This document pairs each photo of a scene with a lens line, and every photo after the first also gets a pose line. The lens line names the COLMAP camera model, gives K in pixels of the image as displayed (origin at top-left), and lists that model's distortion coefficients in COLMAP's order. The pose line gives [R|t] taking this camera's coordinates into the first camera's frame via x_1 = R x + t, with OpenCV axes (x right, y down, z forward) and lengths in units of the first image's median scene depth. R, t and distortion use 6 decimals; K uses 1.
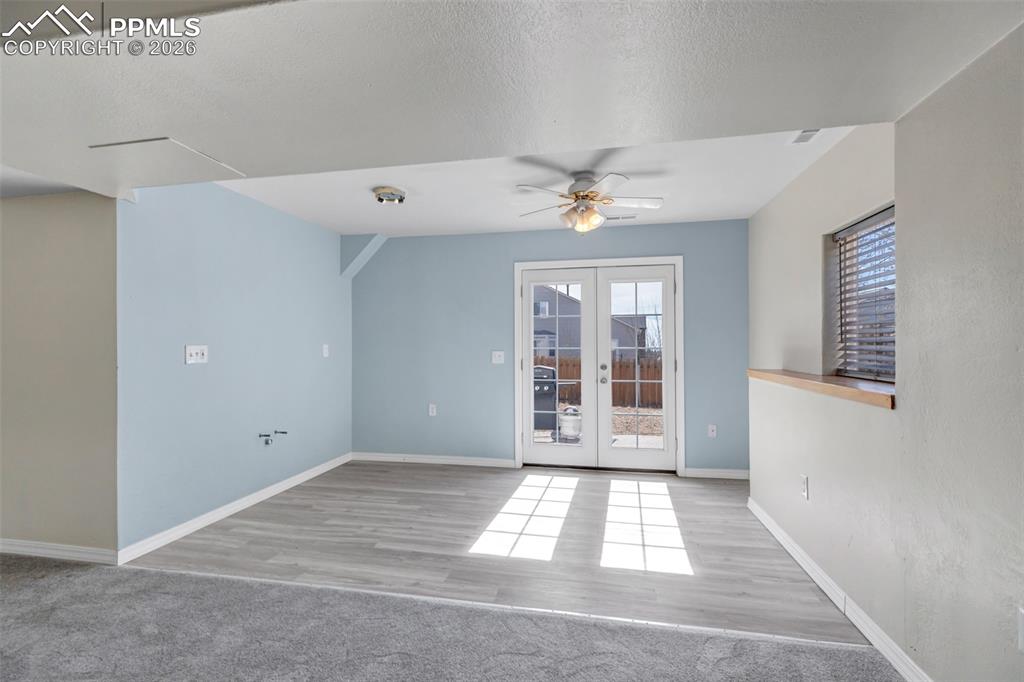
lens RADIAL K [[467.6, 0, 512.0], [0, 467.6, 341.0], [0, 0, 1]] dist [0.010613, 0.000139]
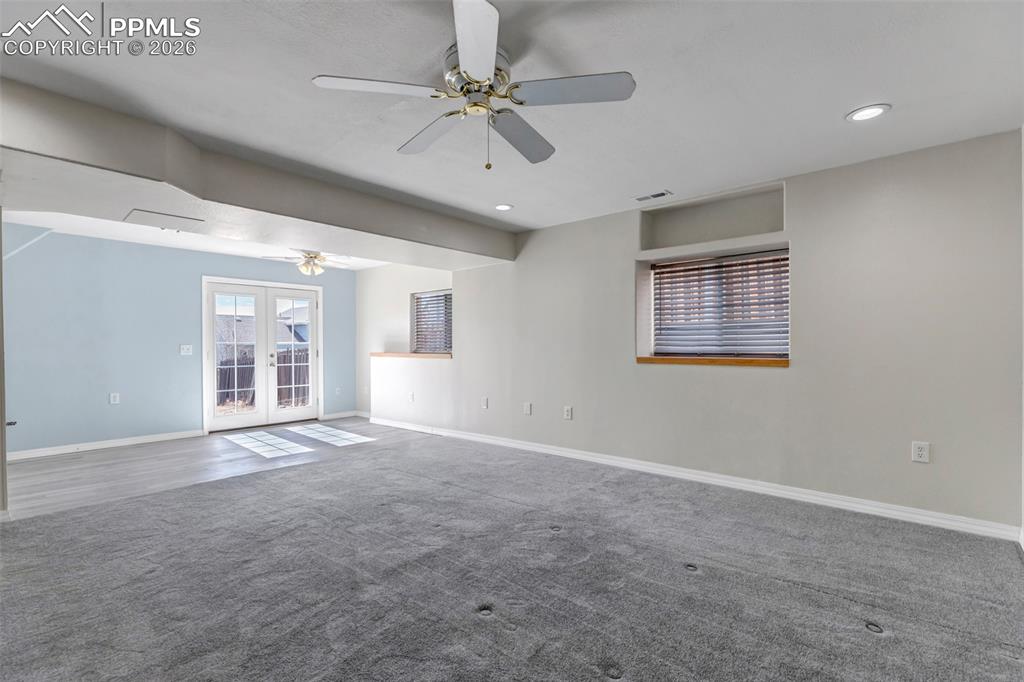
lens RADIAL K [[467.6, 0, 512.0], [0, 467.6, 341.0], [0, 0, 1]] dist [0.010613, 0.000139]
pose [[0.490237, 0.008228, 0.871551, -0.716870], [-0.004712, 0.999966, -0.006789, 0.016386], [-0.871577, -0.000778, 0.490259, -0.375109]]
